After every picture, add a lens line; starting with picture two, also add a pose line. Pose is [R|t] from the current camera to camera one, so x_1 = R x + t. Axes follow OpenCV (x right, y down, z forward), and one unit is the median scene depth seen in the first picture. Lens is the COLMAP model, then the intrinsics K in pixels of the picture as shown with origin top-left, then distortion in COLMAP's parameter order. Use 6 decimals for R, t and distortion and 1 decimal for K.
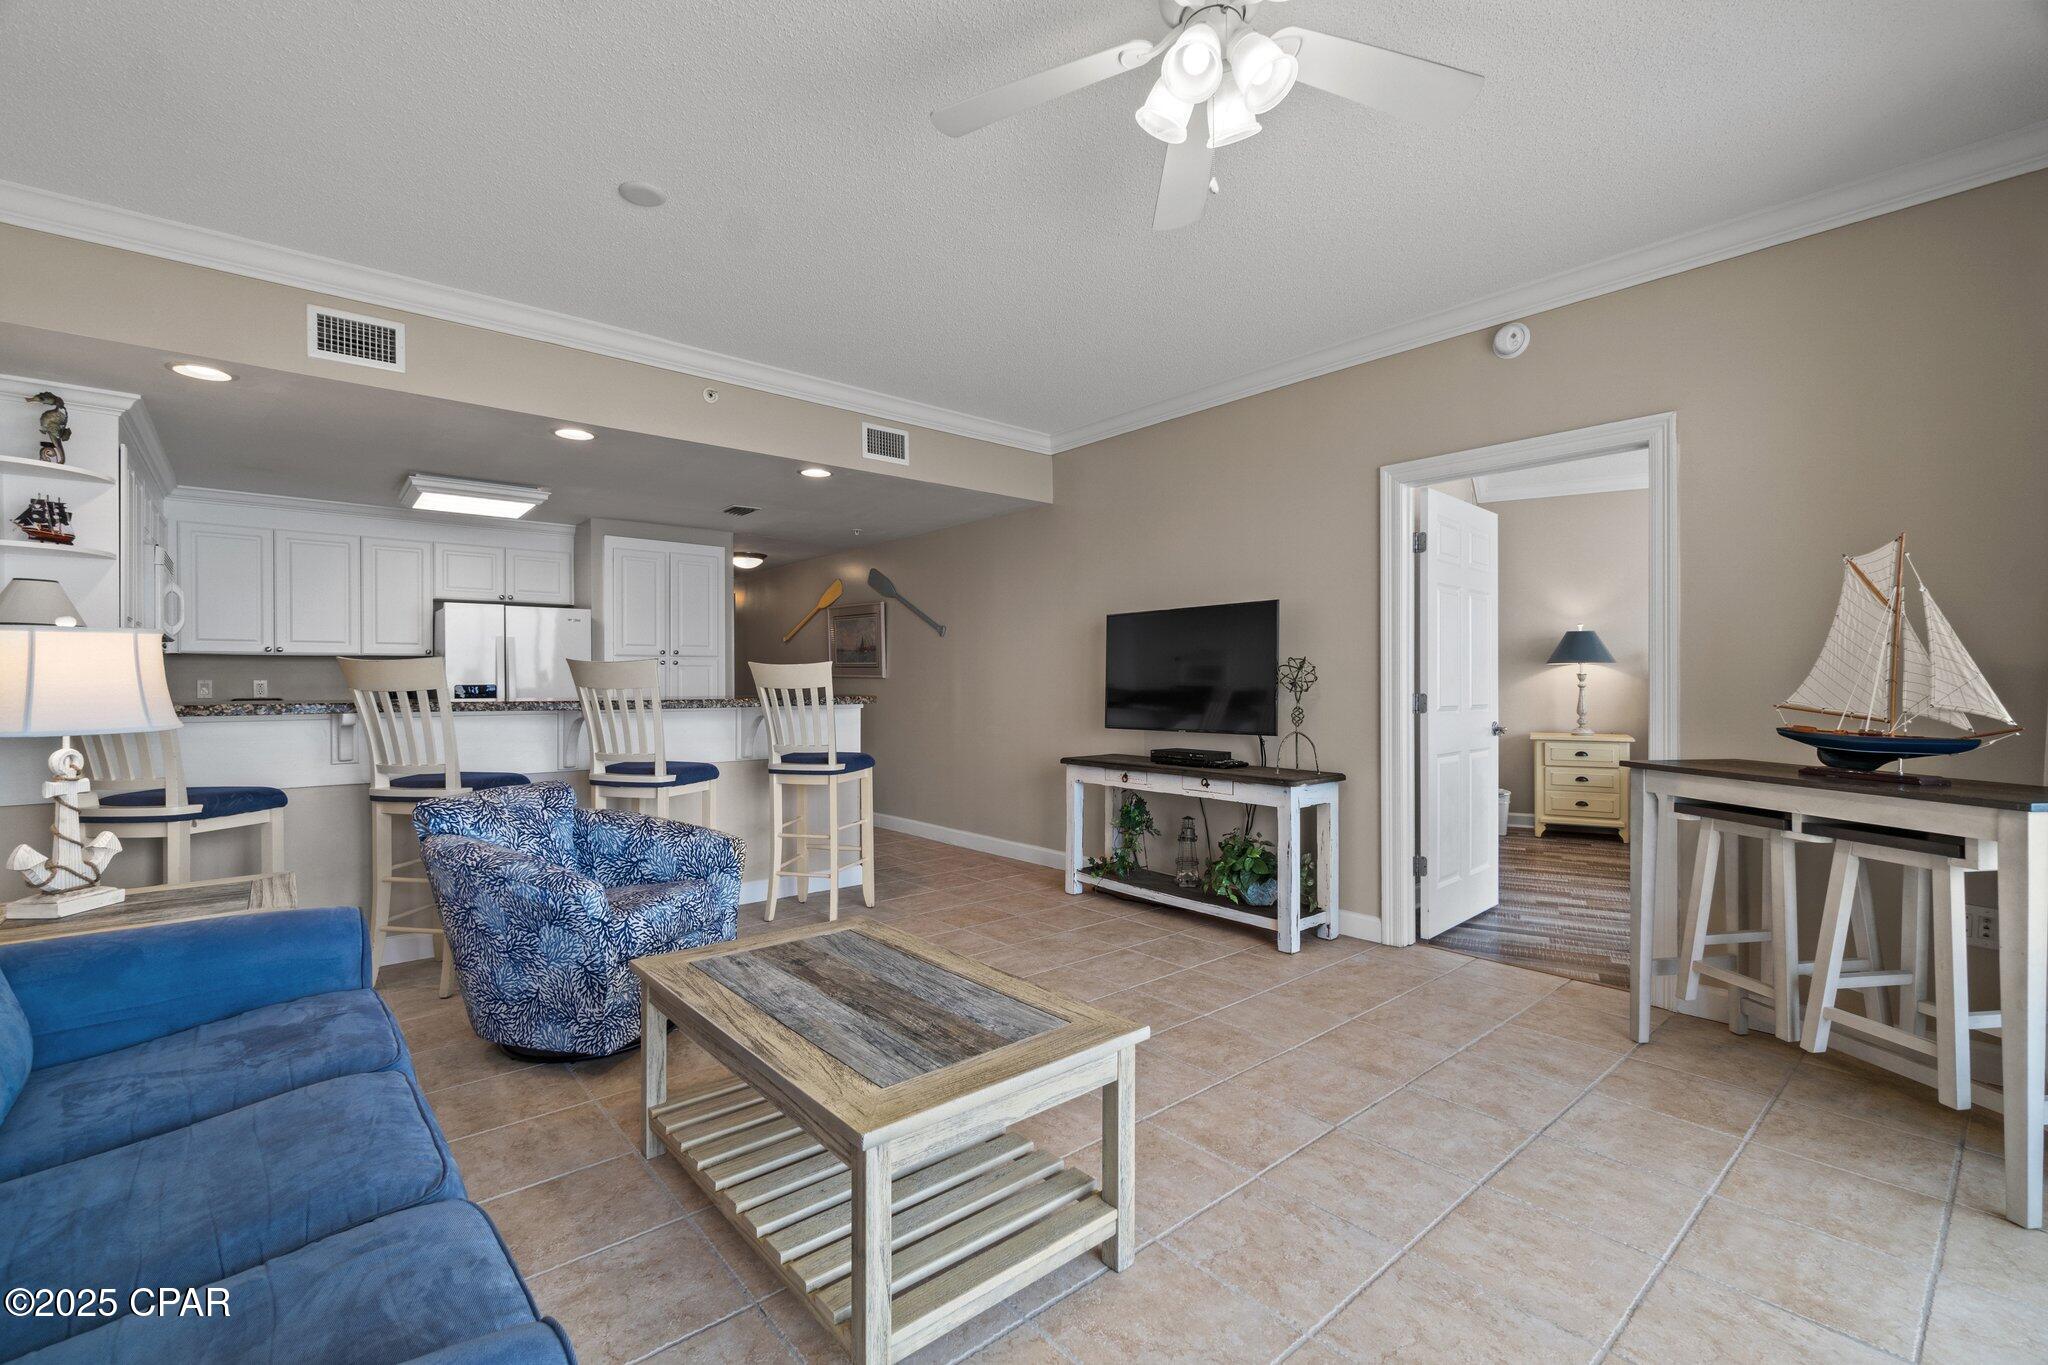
lens RADIAL K [[885.8, 0, 1028.3], [0, 885.8, 684.5], [0, 0, 1]] dist [-0.000309, 0.000251]
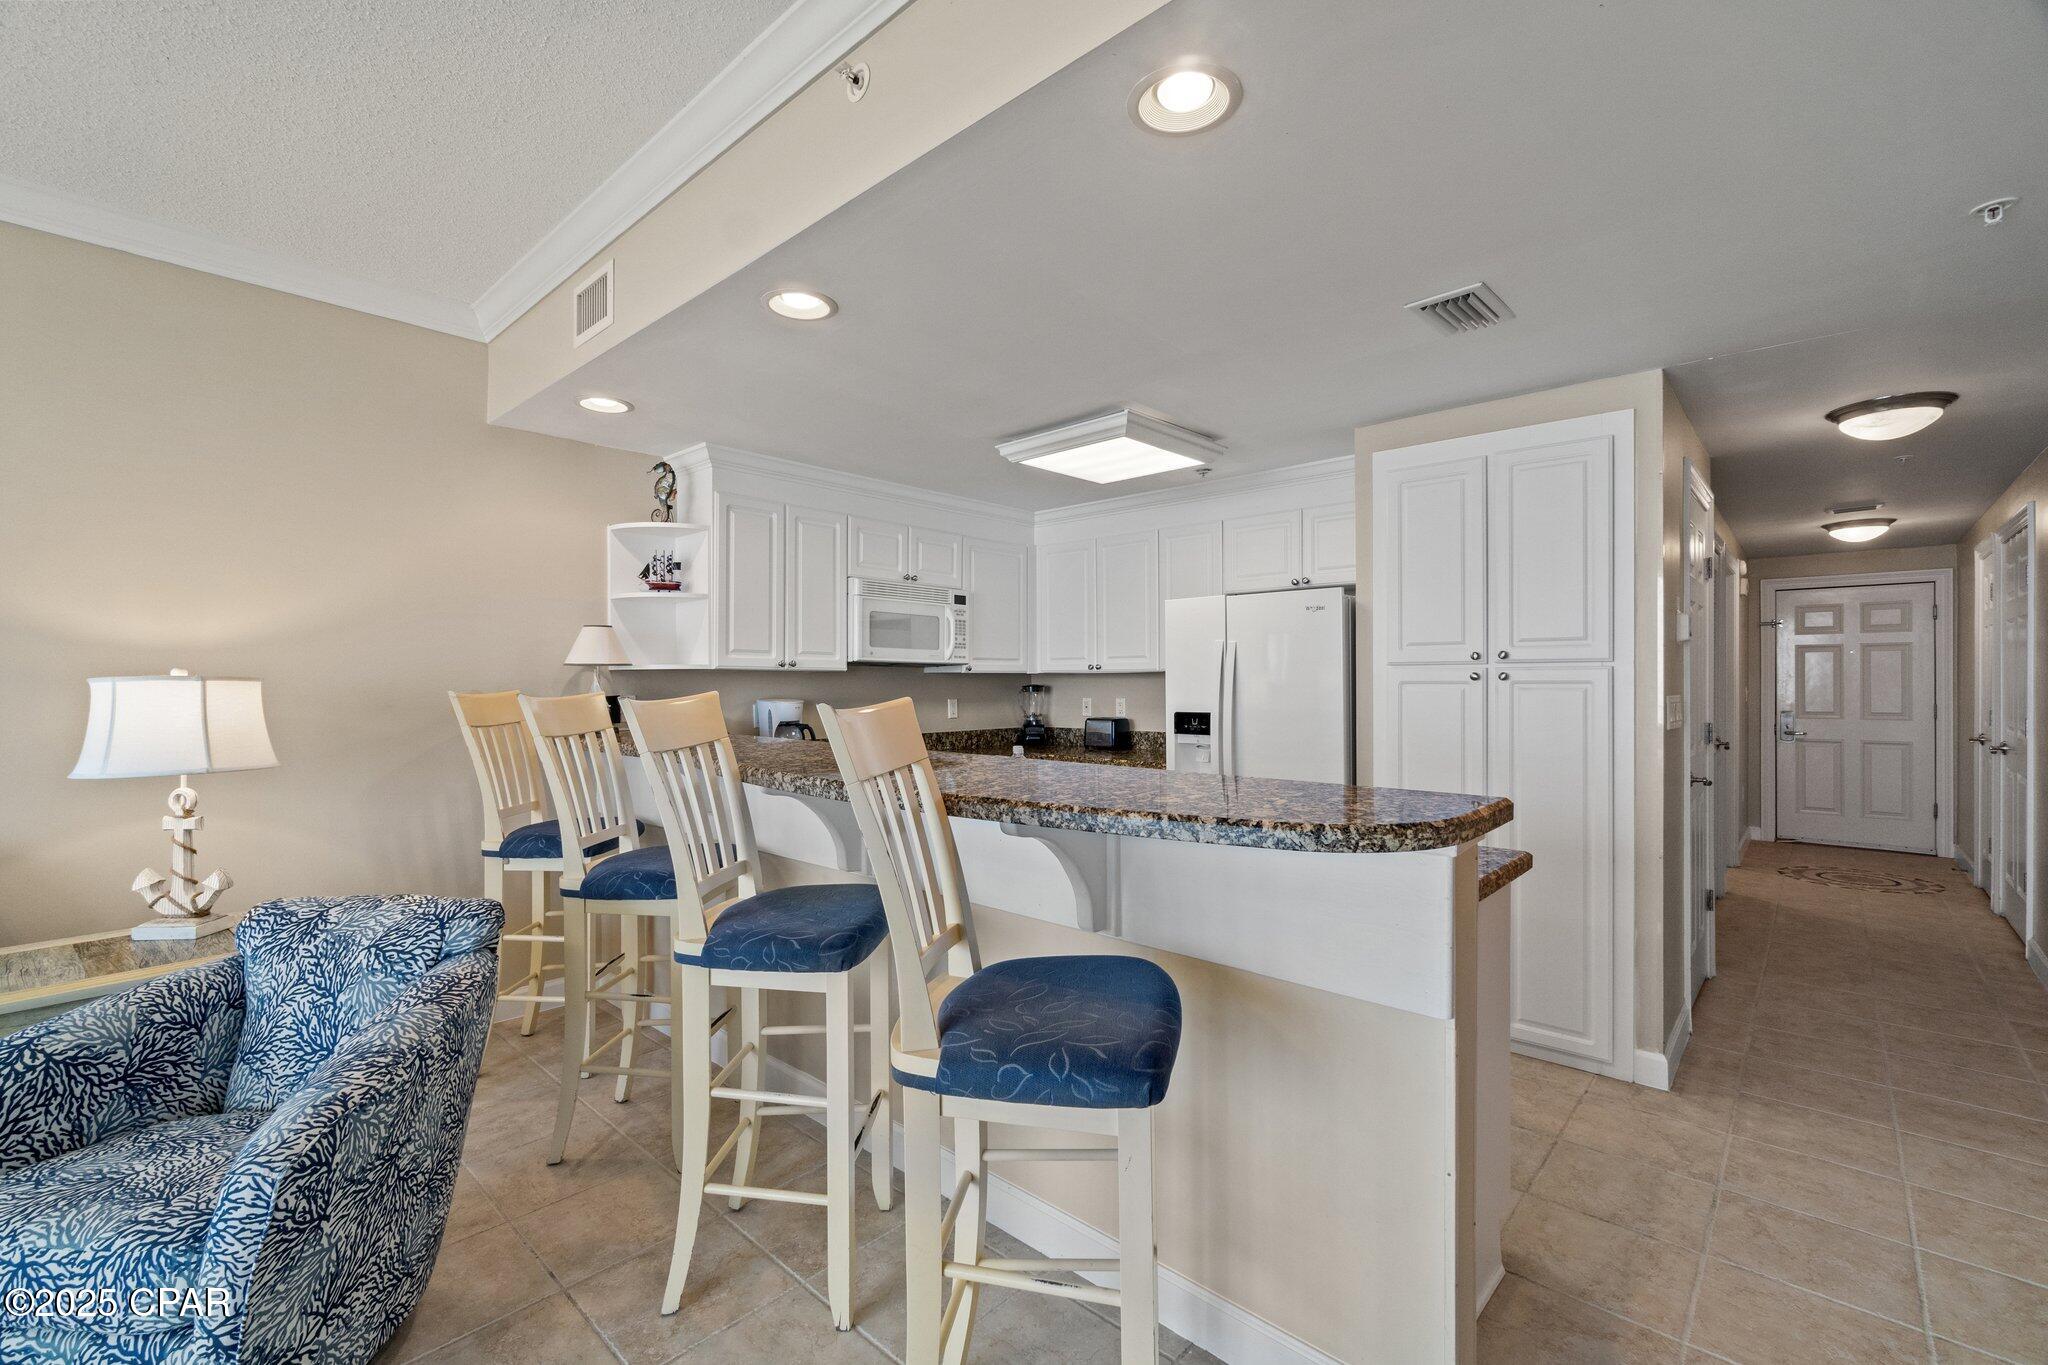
lens RADIAL K [[878.7, 0, 1024.0], [0, 878.7, 682.5], [0, 0, 1]] dist [-0.000746, -0.000561]
pose [[0.118469, 0.003731, -0.992951, 0.114389], [-0.001696, 0.999992, 0.003555, -0.051267], [0.992956, 0.001263, 0.118474, 1.535620]]
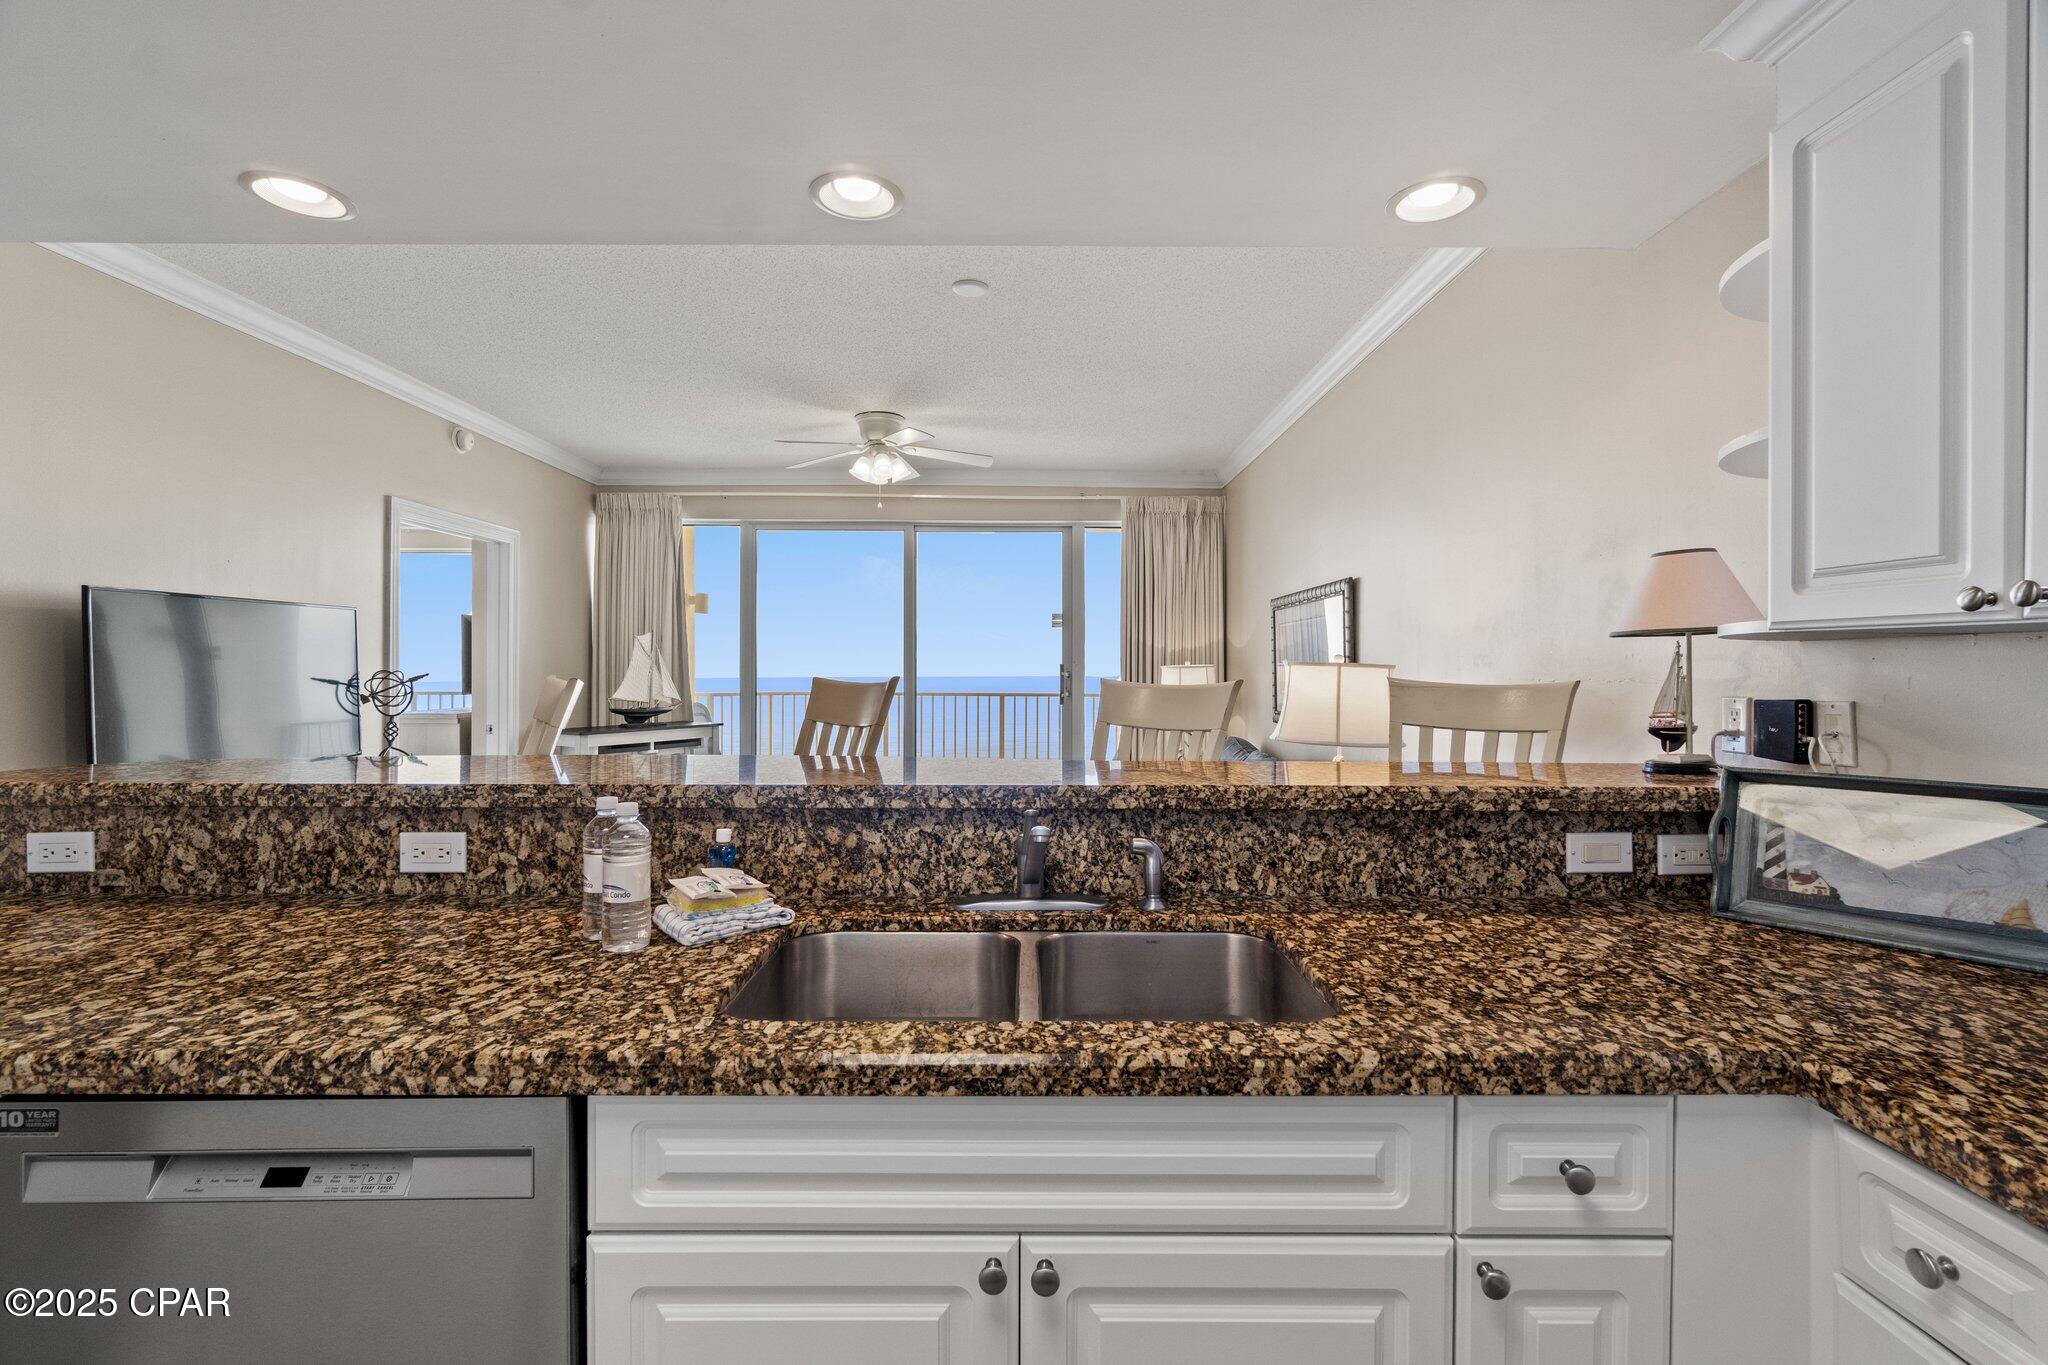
lens RADIAL K [[894.6, 0, 1024.1], [0, 894.6, 664.8], [0, 0, 1]] dist [-0.000915, 0.000016]
pose [[-0.759135, 0.003323, 0.650924, -1.261566], [0.001977, 0.999994, -0.002799, -0.047743], [-0.650930, -0.000838, -0.759137, 1.861320]]
